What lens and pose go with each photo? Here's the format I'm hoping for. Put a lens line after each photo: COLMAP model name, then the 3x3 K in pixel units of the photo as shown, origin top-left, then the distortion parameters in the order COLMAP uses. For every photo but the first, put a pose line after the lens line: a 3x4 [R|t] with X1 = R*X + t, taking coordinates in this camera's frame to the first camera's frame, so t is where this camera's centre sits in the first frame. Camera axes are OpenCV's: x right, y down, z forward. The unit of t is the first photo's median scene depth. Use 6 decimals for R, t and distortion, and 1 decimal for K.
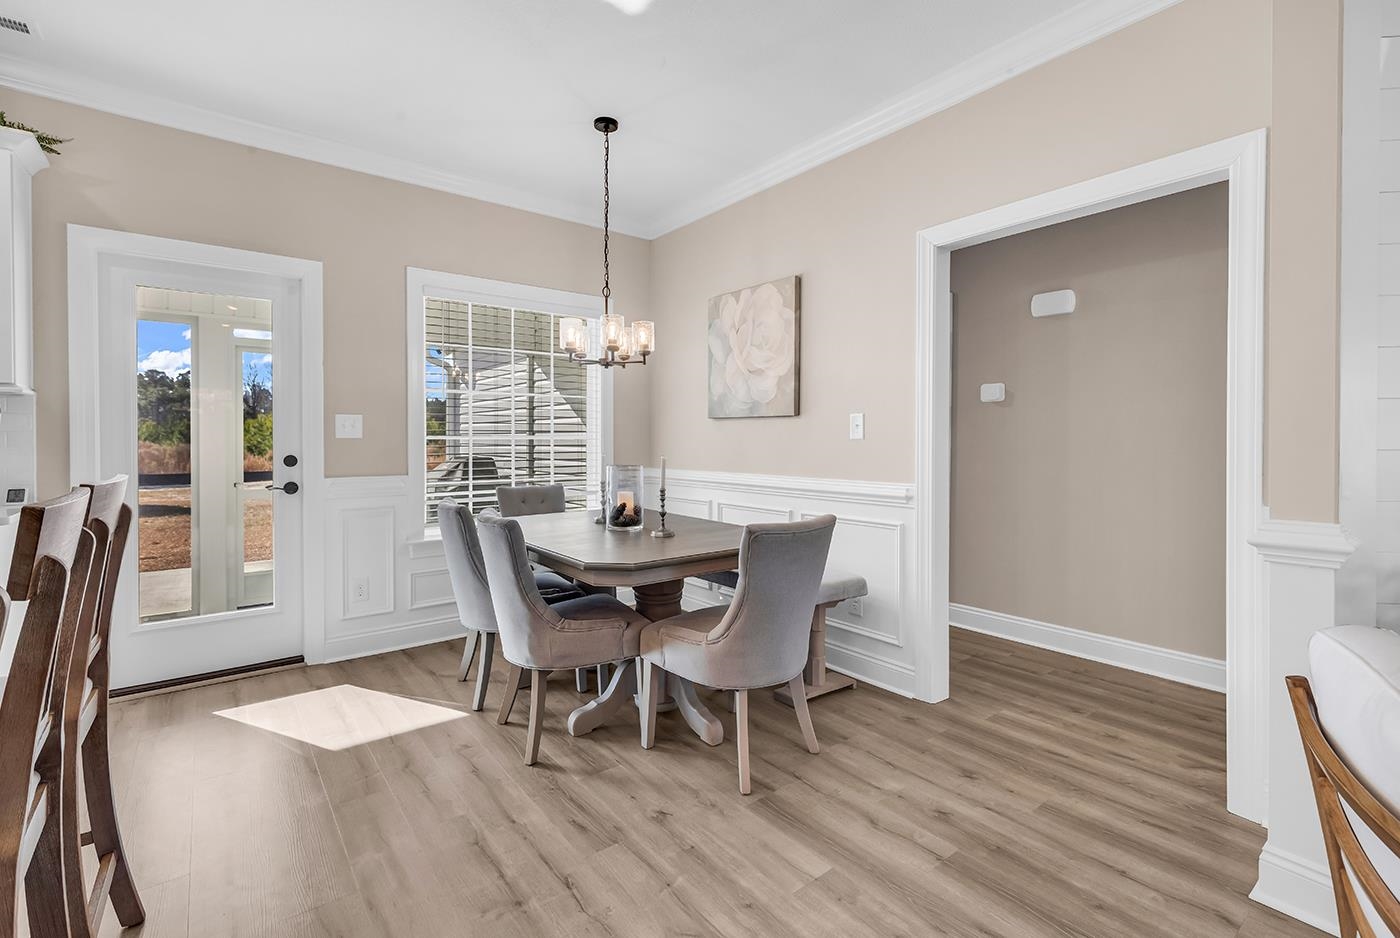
lens RADIAL K [[634.7, 0, 704.9], [0, 634.7, 441.4], [0, 0, 1]] dist [0.010562, -0.002501]
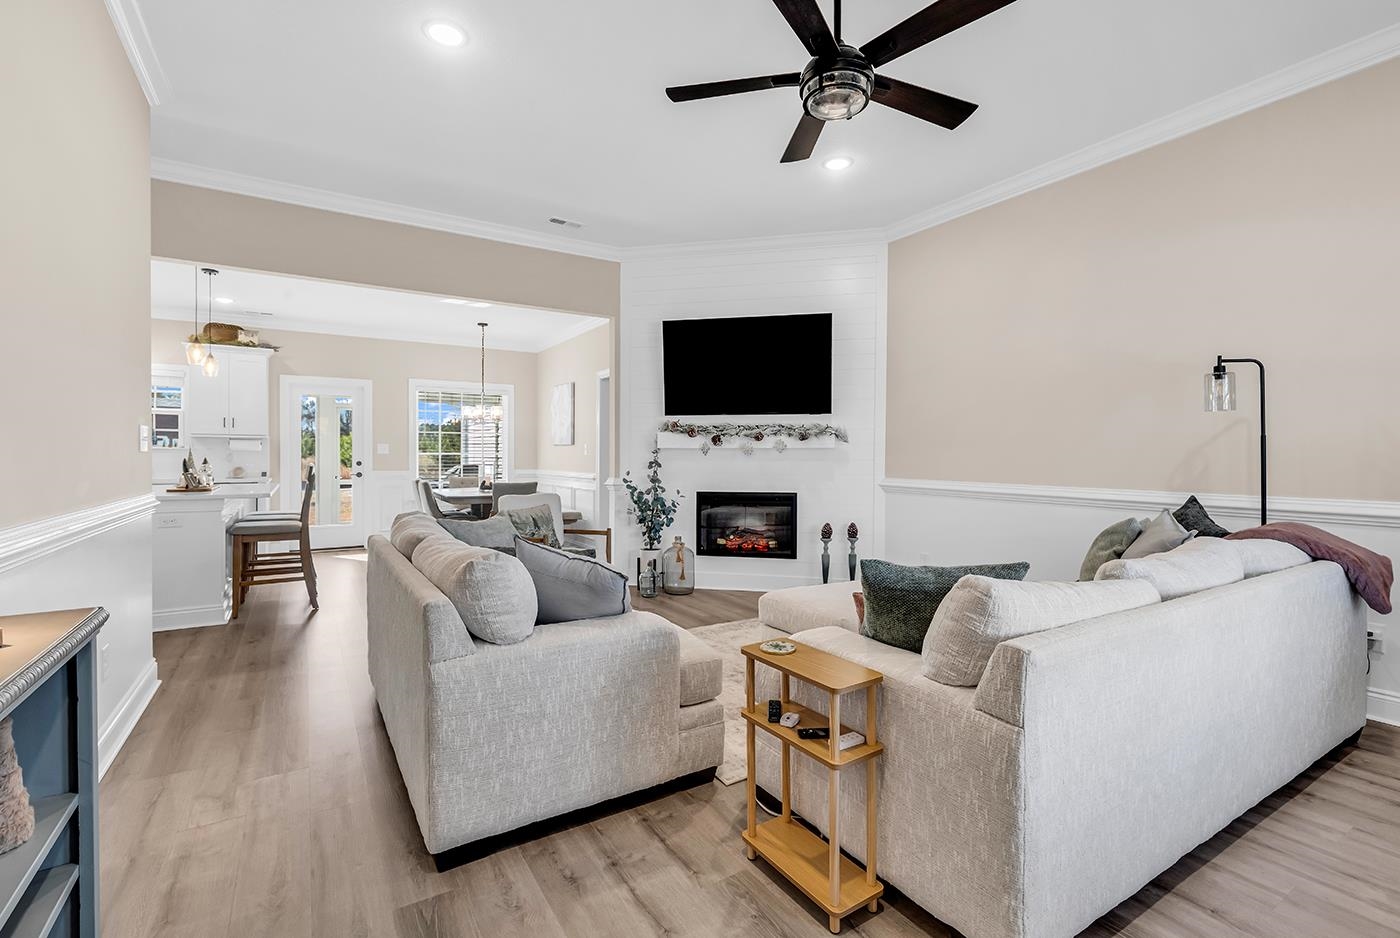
lens RADIAL K [[614.7, 0, 674.9], [0, 614.7, 462.7], [0, 0, 1]] dist [0.029526, -0.002292]
pose [[0.991683, 0.003795, -0.128648, 0.935317], [-0.002219, 0.999921, 0.012392, -0.003880], [0.128685, -0.012003, 0.991613, -1.316639]]
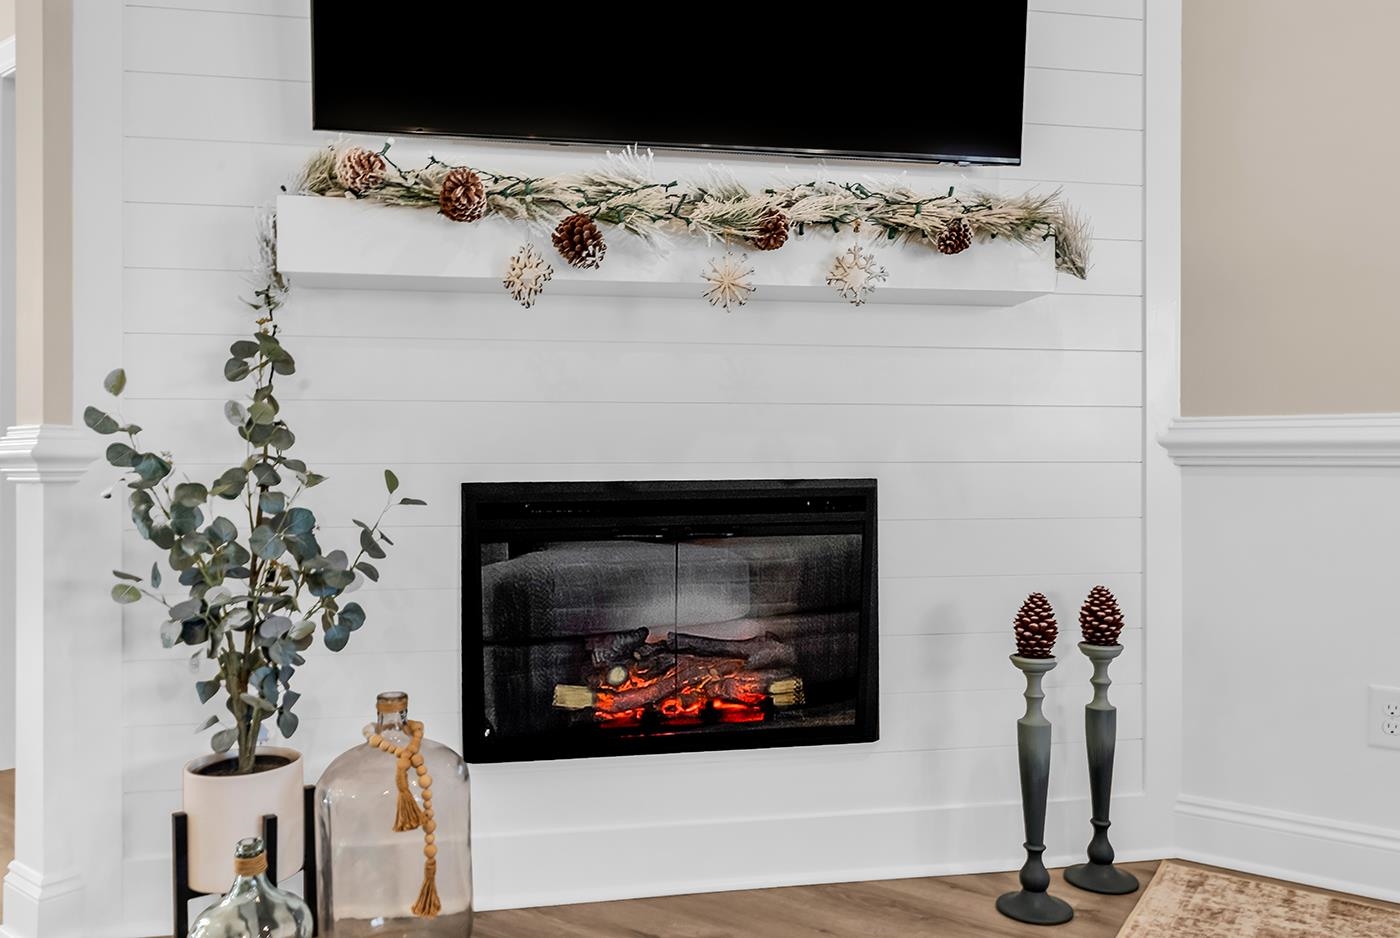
lens RADIAL K [[1115.1, 0, 740.9], [0, 1115.1, 460.5], [0, 0, 1]] dist [-0.012861, 0.003171]
pose [[0.953194, 0.000056, 0.302359, 0.716945], [0.002190, 0.999972, -0.007089, 0.094456], [-0.302351, 0.007420, 0.953168, -0.270784]]
